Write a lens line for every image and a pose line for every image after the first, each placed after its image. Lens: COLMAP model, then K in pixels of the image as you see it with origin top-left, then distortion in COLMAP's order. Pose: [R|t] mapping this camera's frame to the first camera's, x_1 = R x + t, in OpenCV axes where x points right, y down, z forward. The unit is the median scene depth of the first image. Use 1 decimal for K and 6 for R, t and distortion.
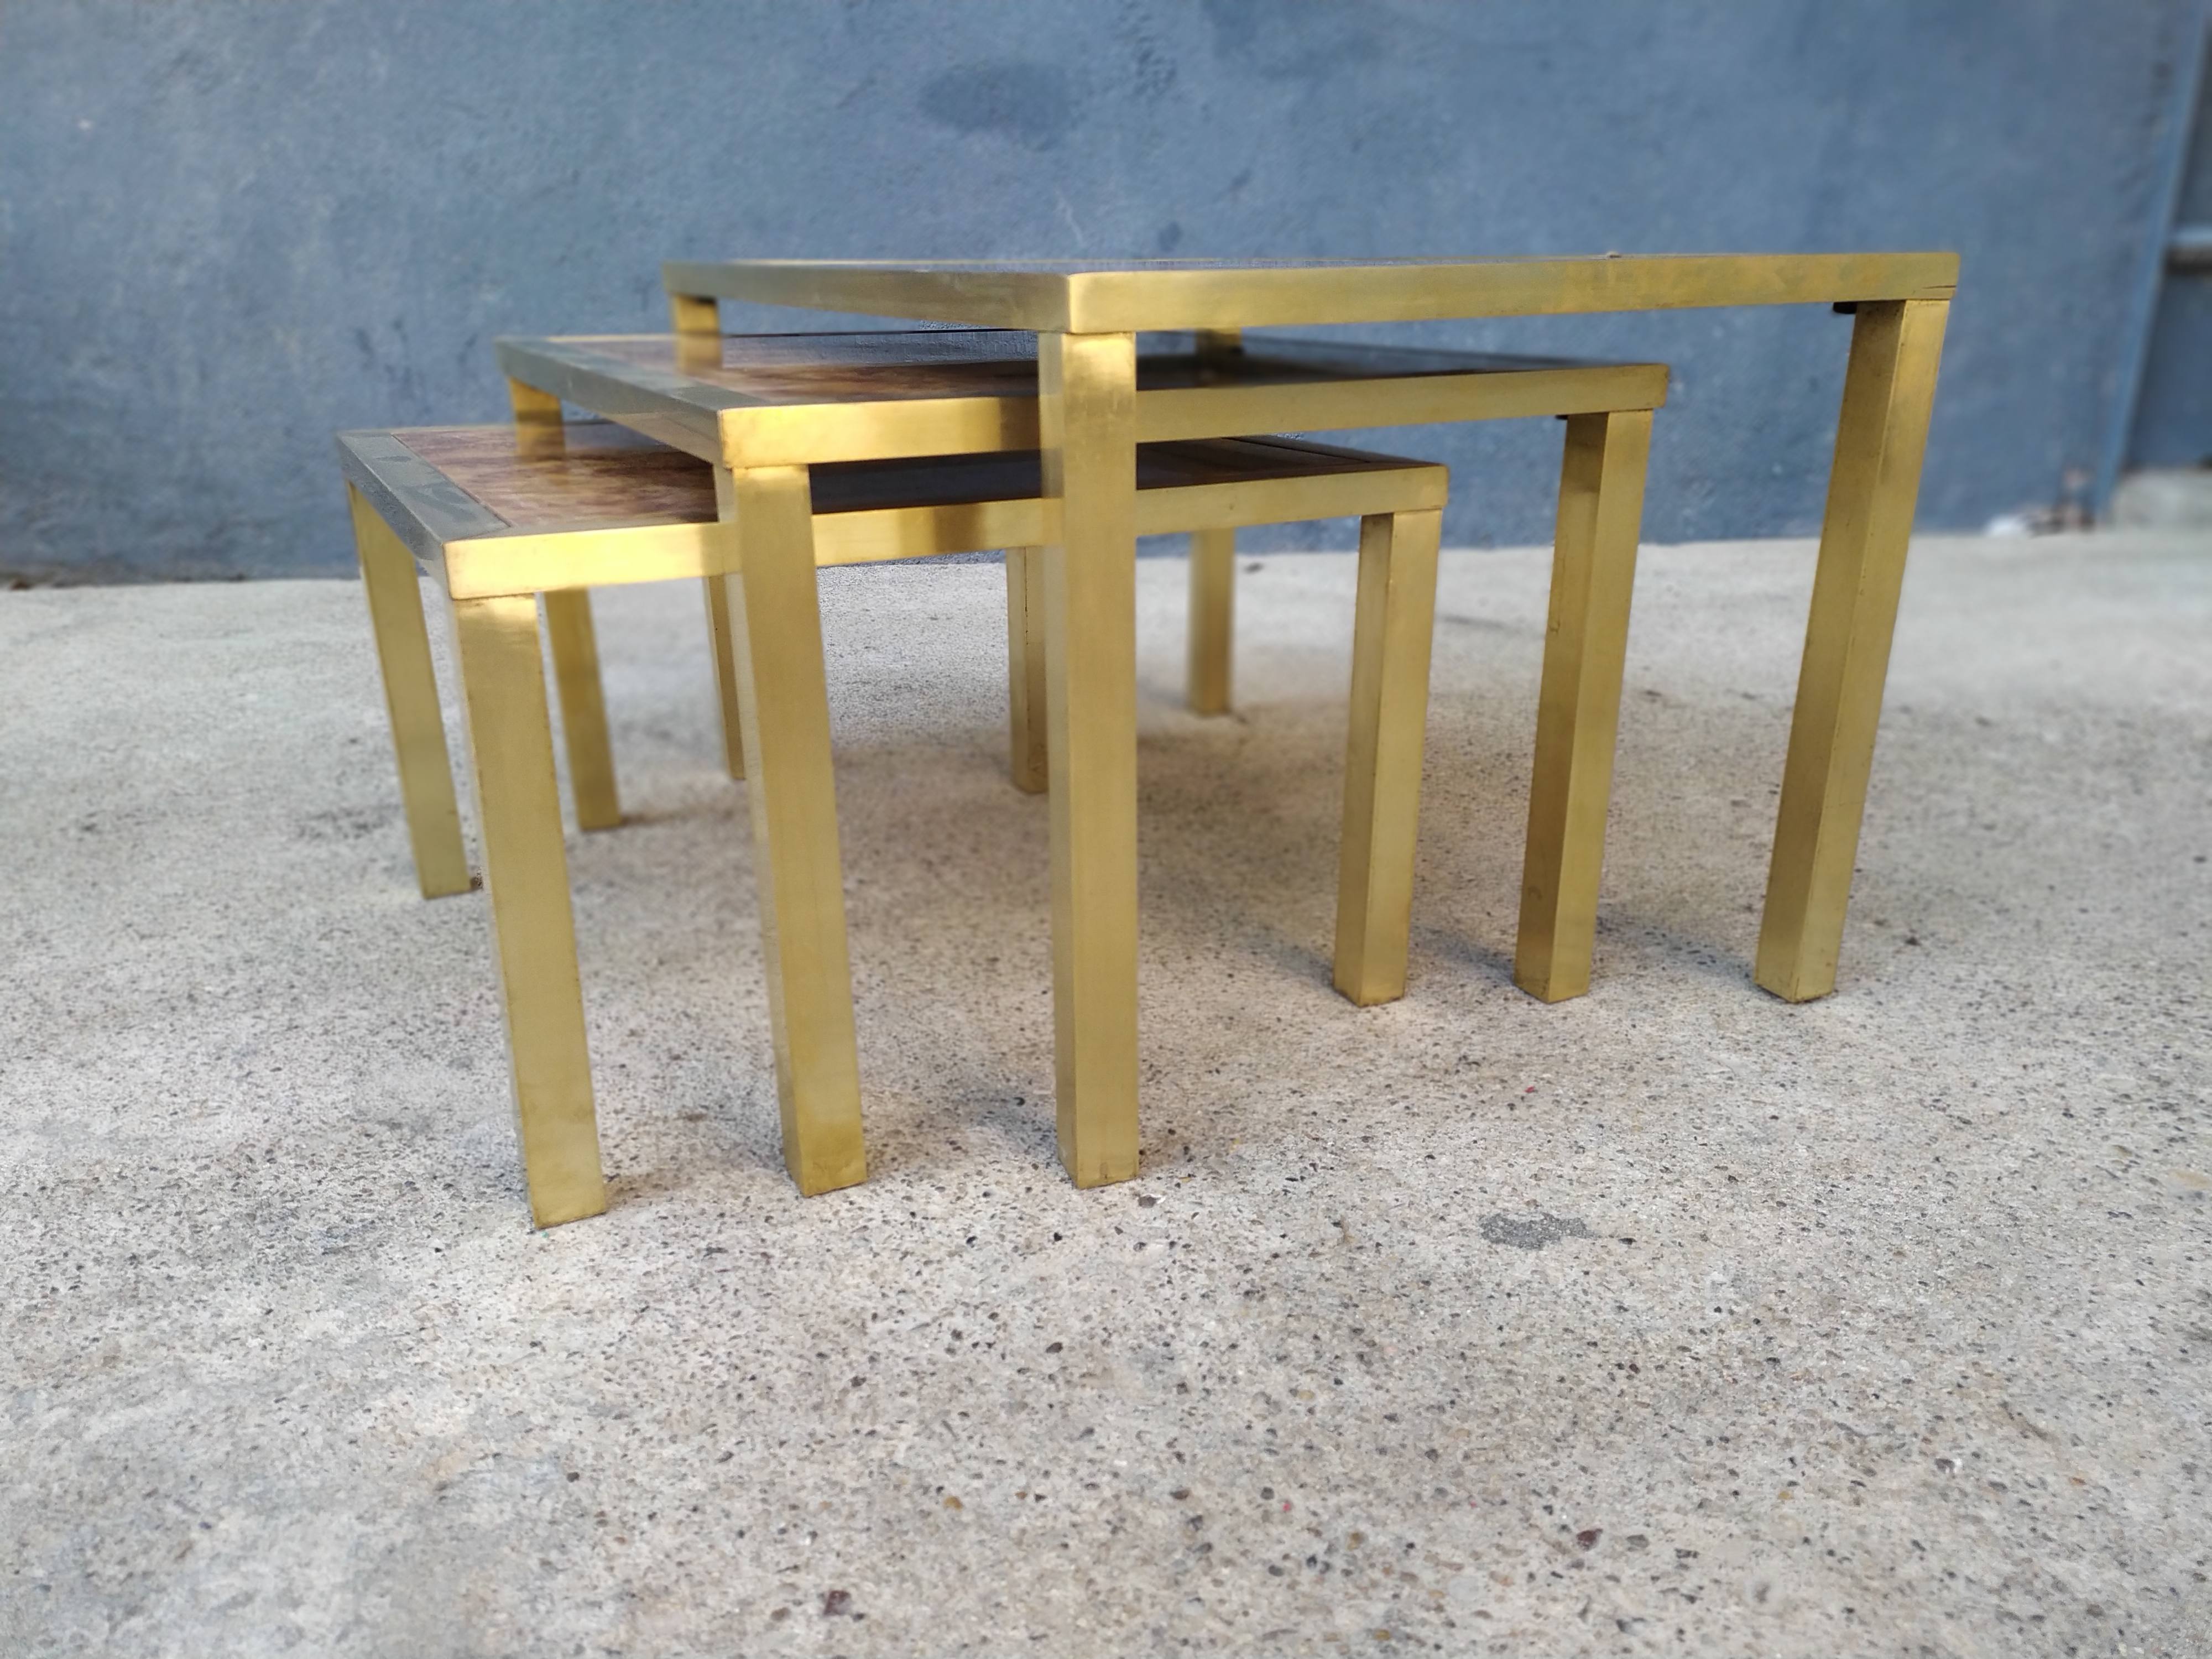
lens RADIAL K [[1641.7, 0, 1108.0], [0, 1641.7, 834.1], [0, 0, 1]] dist [0.053298, -0.057954]
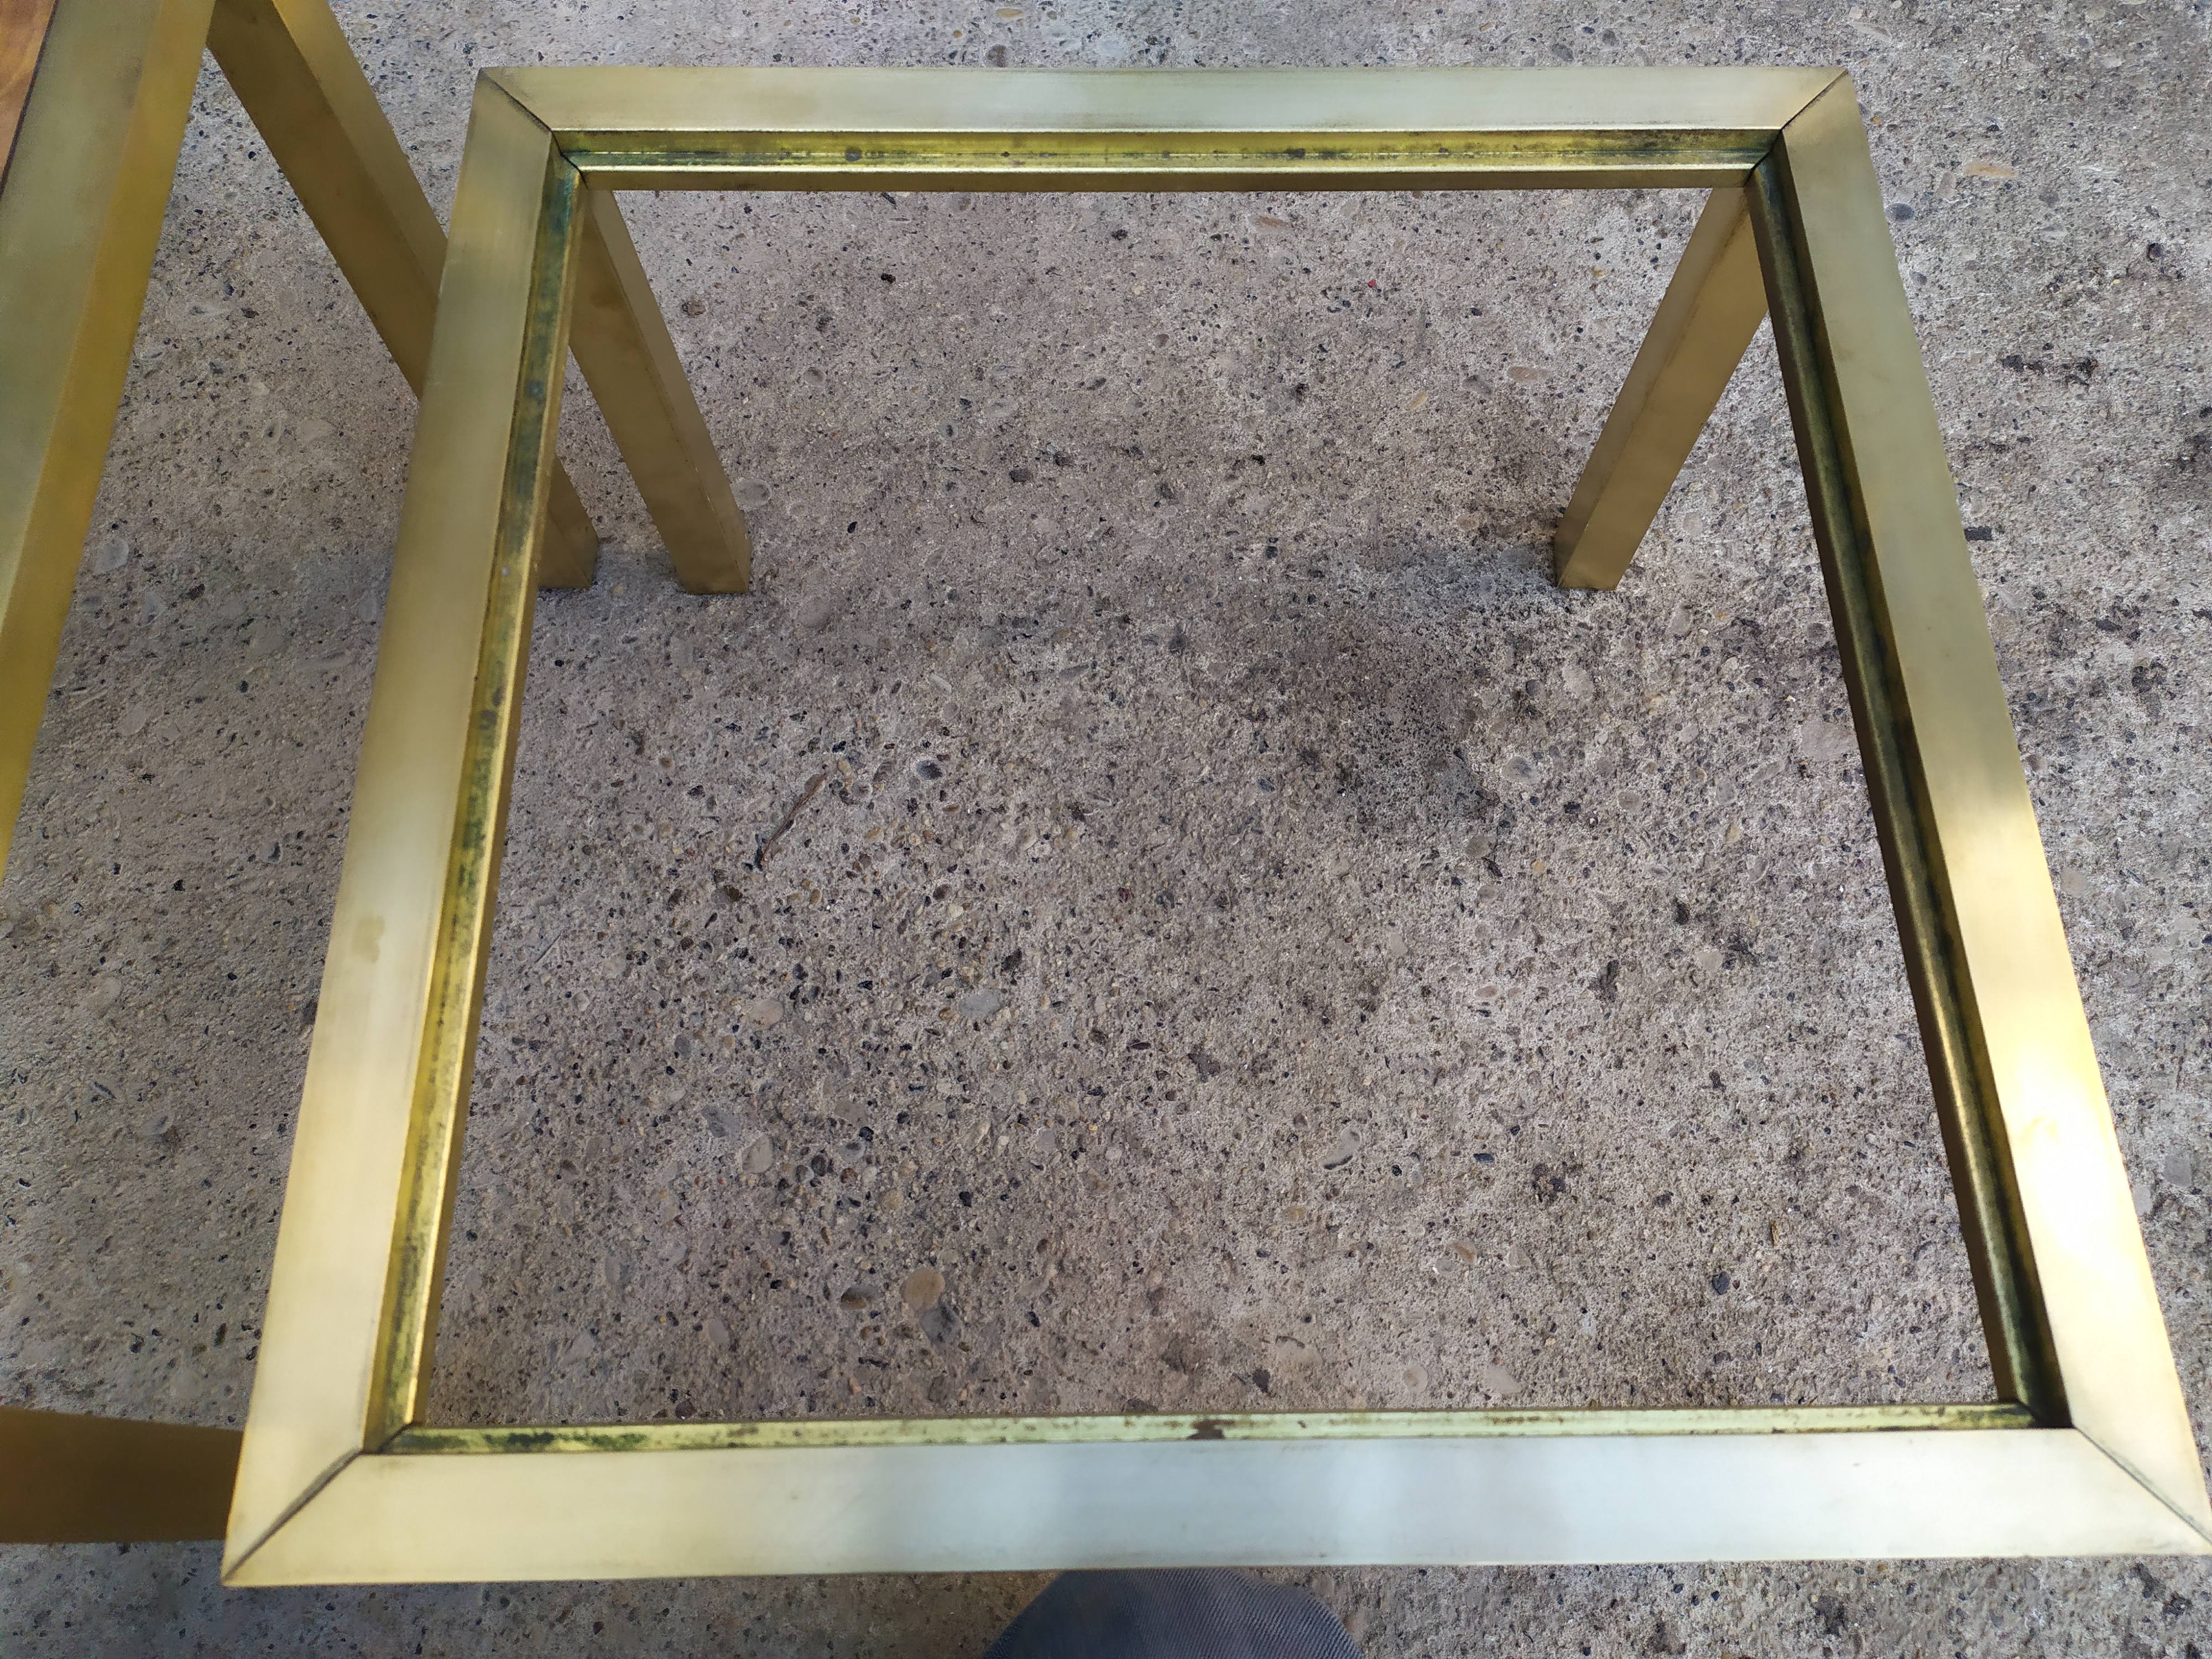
lens RADIAL K [[1695.2, 0, 1154.3], [0, 1695.2, 828.4], [0, 0, 1]] dist [0.050256, -0.056636]
pose [[0.413537, -0.835508, 0.361821, 0.670393], [0.292668, 0.498284, 0.816124, -0.779371], [-0.862167, -0.231604, 0.450585, 0.598347]]
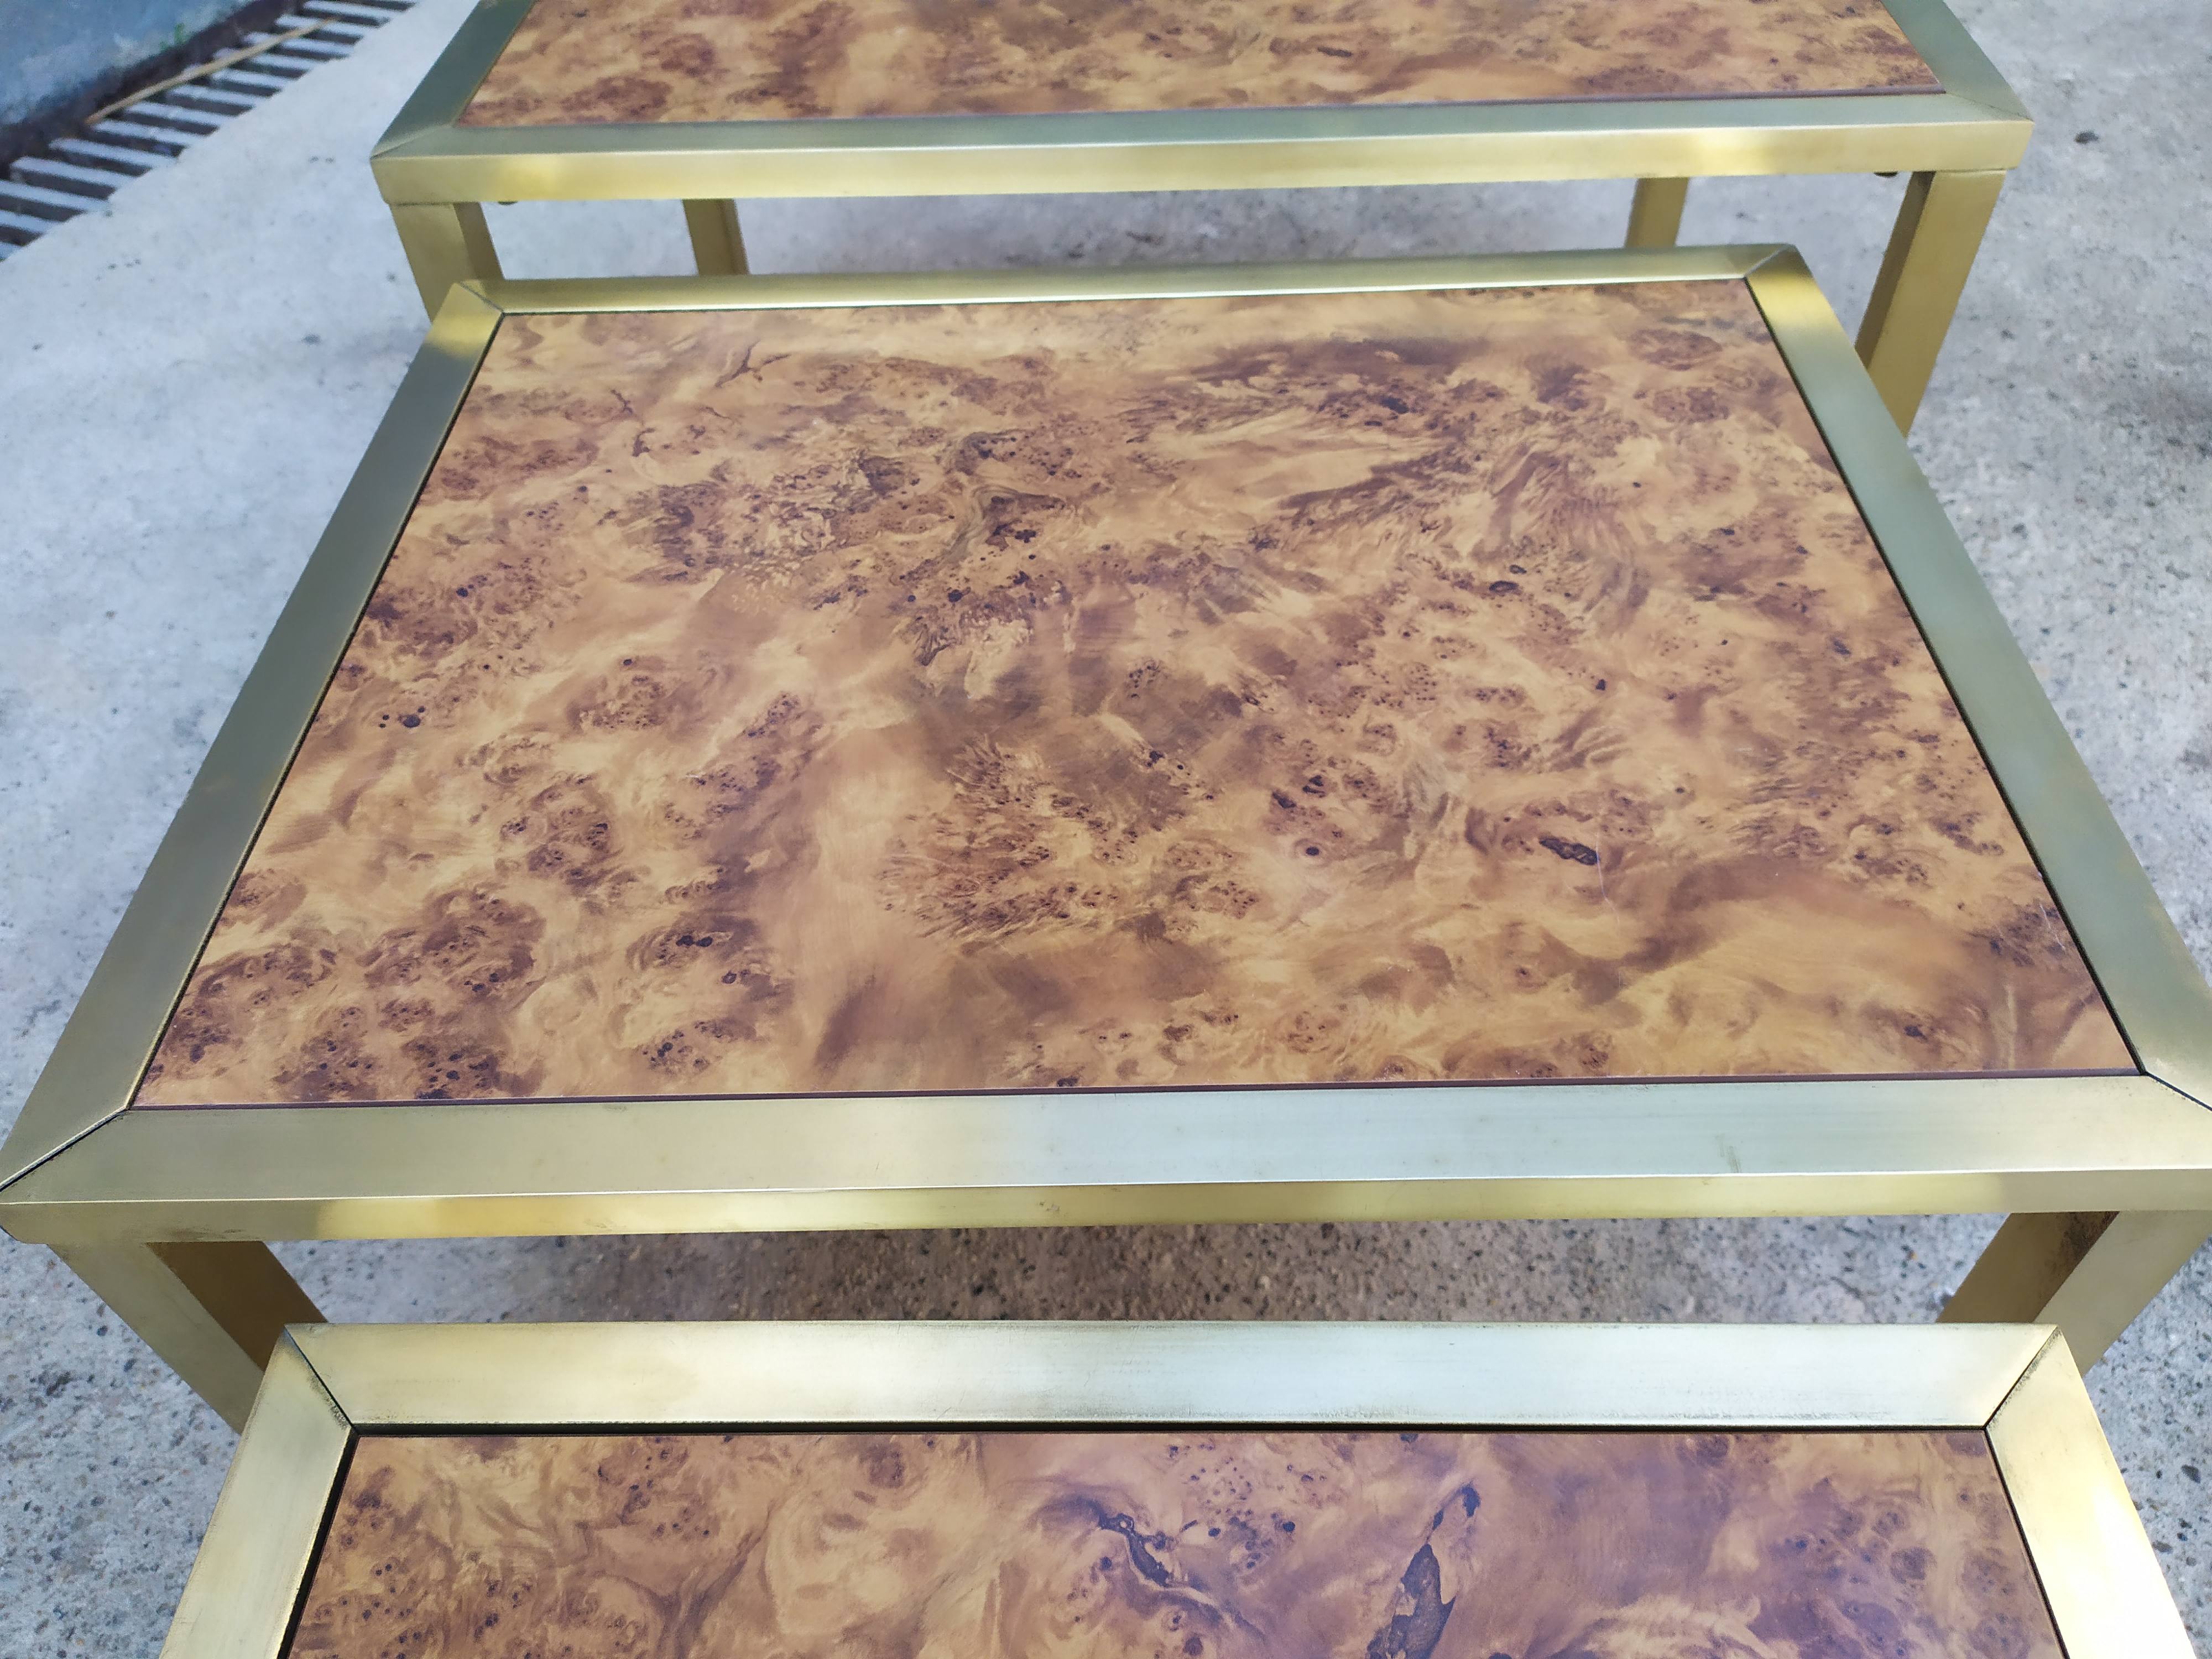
lens RADIAL K [[1695.2, 0, 1115.8], [0, 1695.2, 864.6], [0, 0, 1]] dist [0.050256, -0.056636]
pose [[0.452775, -0.661461, 0.597883, -0.754165], [0.328580, 0.747145, 0.577762, -0.866454], [-0.828872, -0.065143, 0.555632, 0.970260]]
